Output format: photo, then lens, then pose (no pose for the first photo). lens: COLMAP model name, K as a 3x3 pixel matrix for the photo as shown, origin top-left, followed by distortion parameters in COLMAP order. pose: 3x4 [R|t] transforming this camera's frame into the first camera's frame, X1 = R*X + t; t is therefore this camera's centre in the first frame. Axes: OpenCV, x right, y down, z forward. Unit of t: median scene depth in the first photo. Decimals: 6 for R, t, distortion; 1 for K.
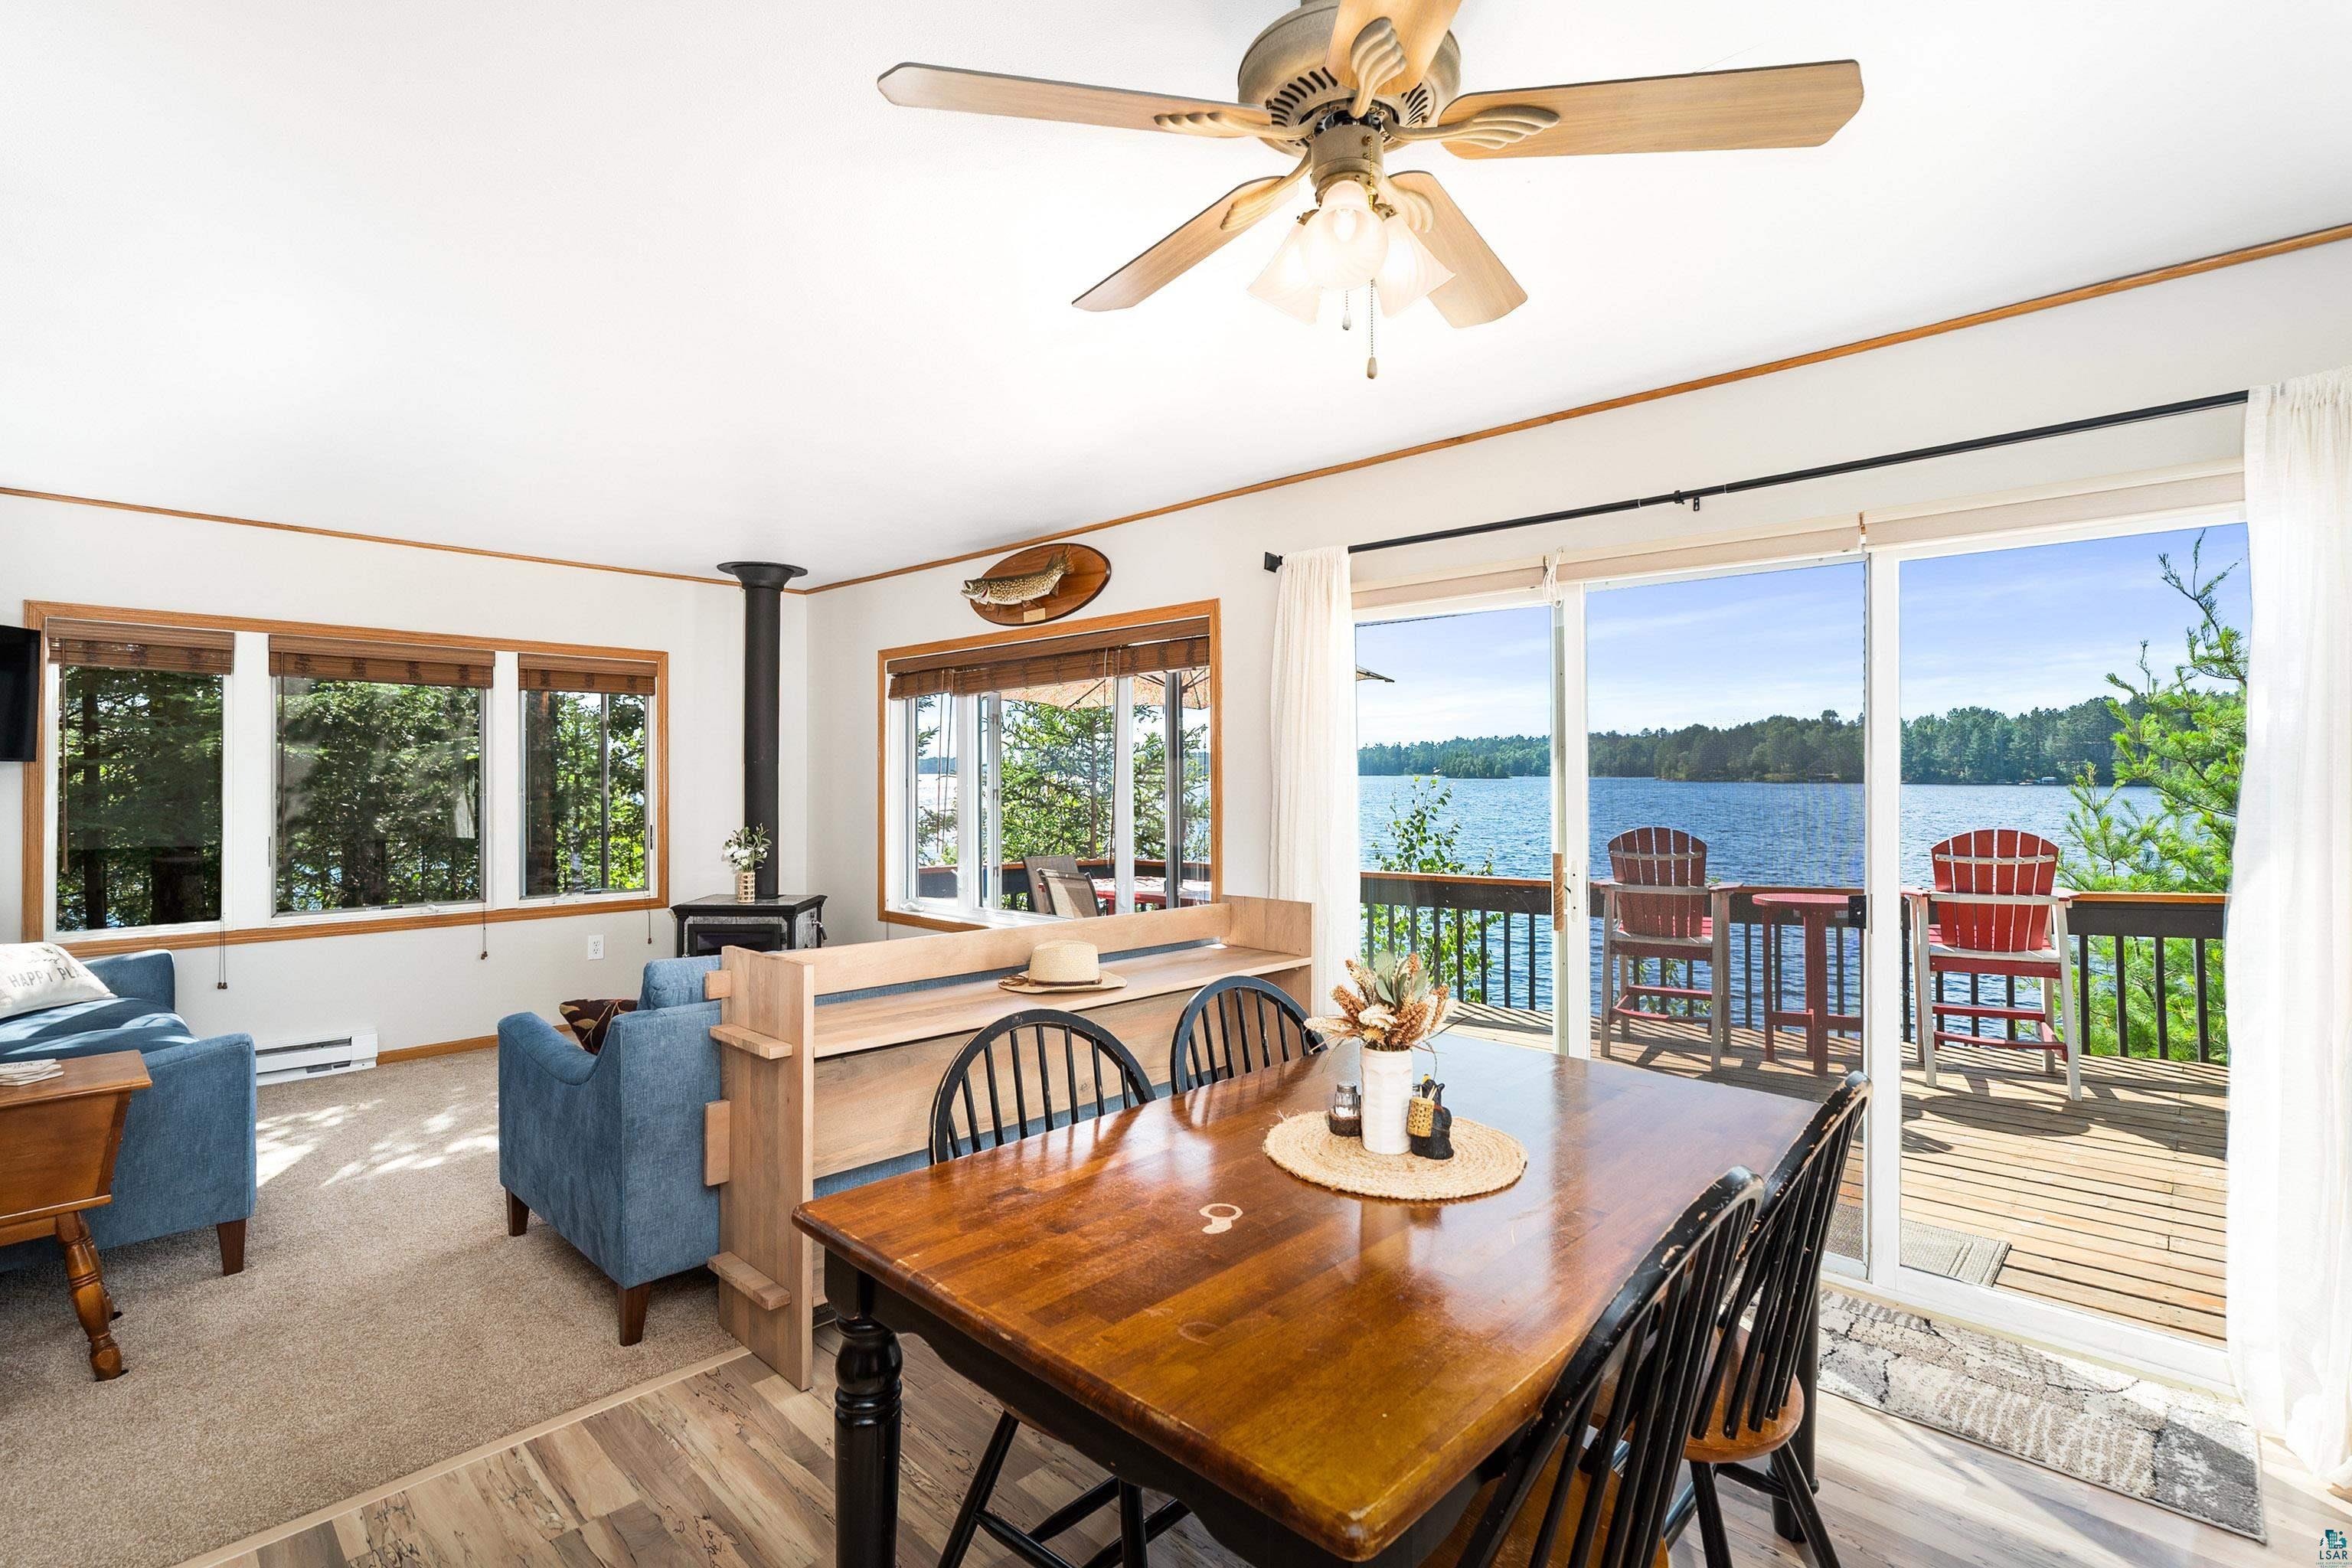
lens RADIAL K [[1077.7, 0, 1179.6], [0, 1077.7, 772.3], [0, 0, 1]] dist [-0.007720, 0.001376]
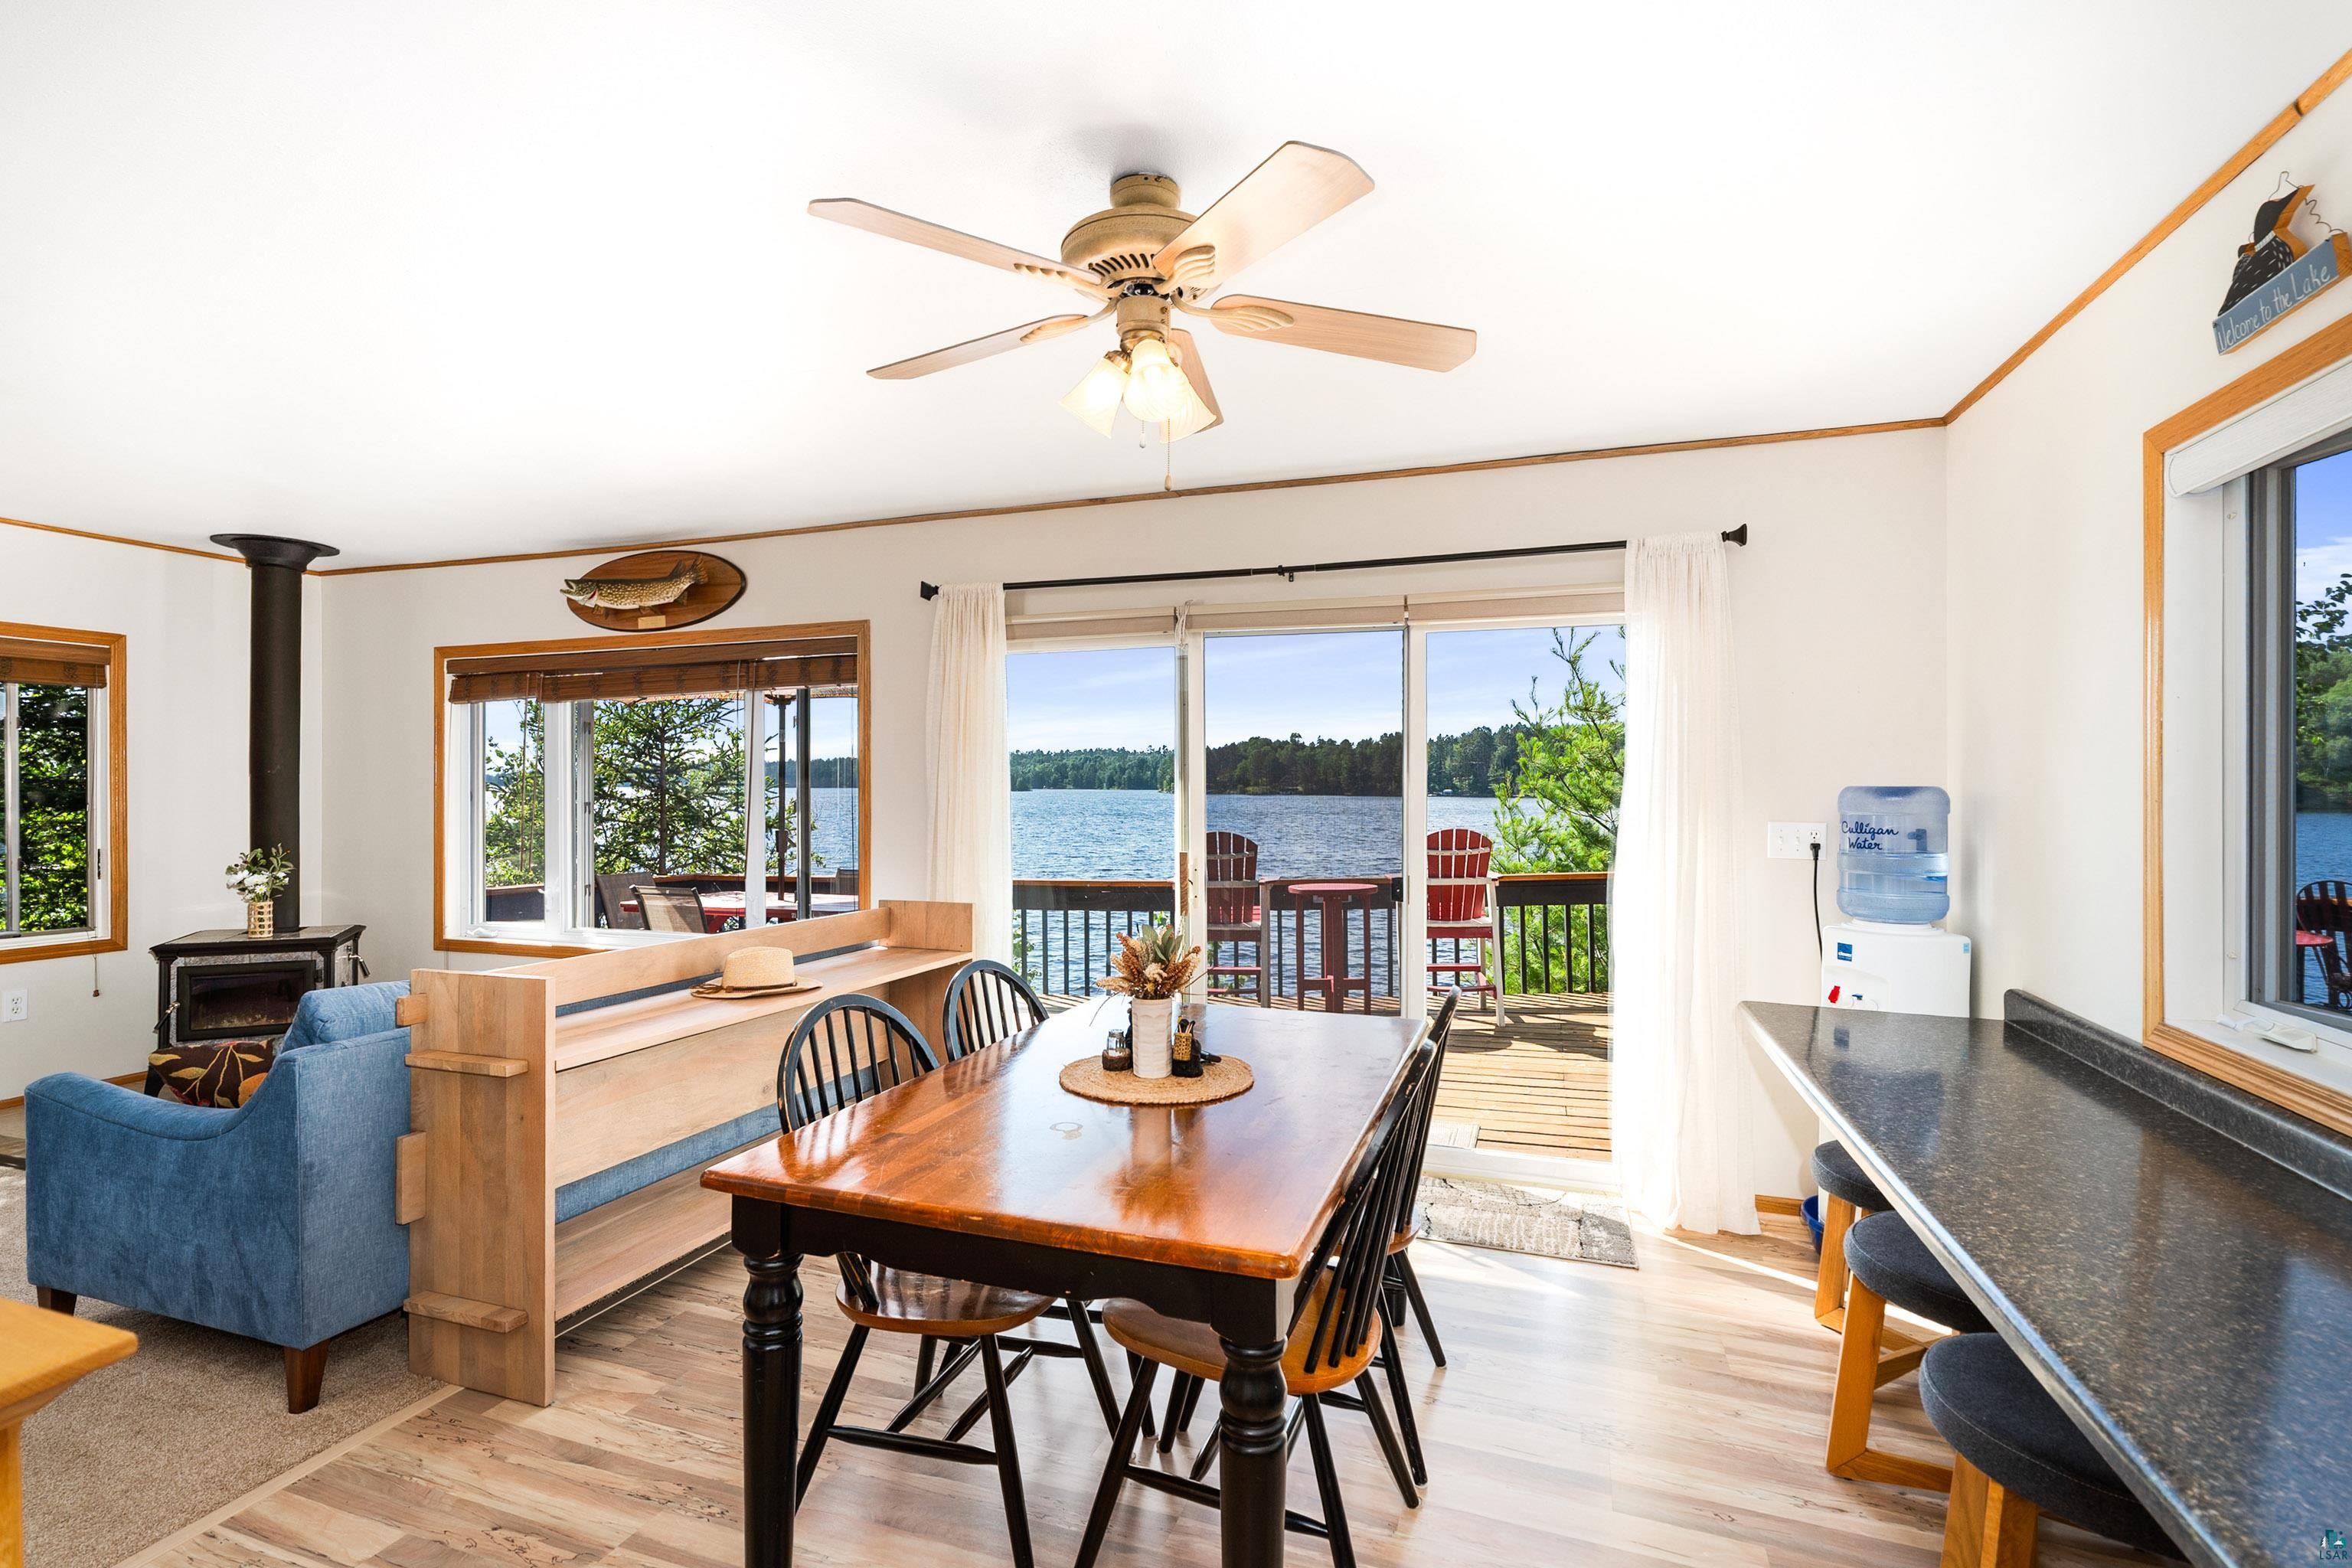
lens RADIAL K [[1059.2, 0, 1170.2], [0, 1059.2, 790.5], [0, 0, 1]] dist [-0.006595, 0.000271]
pose [[0.912440, -0.000236, 0.409211, -0.122970], [-0.001929, 0.999986, 0.004878, -0.000238], [-0.409207, -0.005240, 0.912427, -0.069098]]
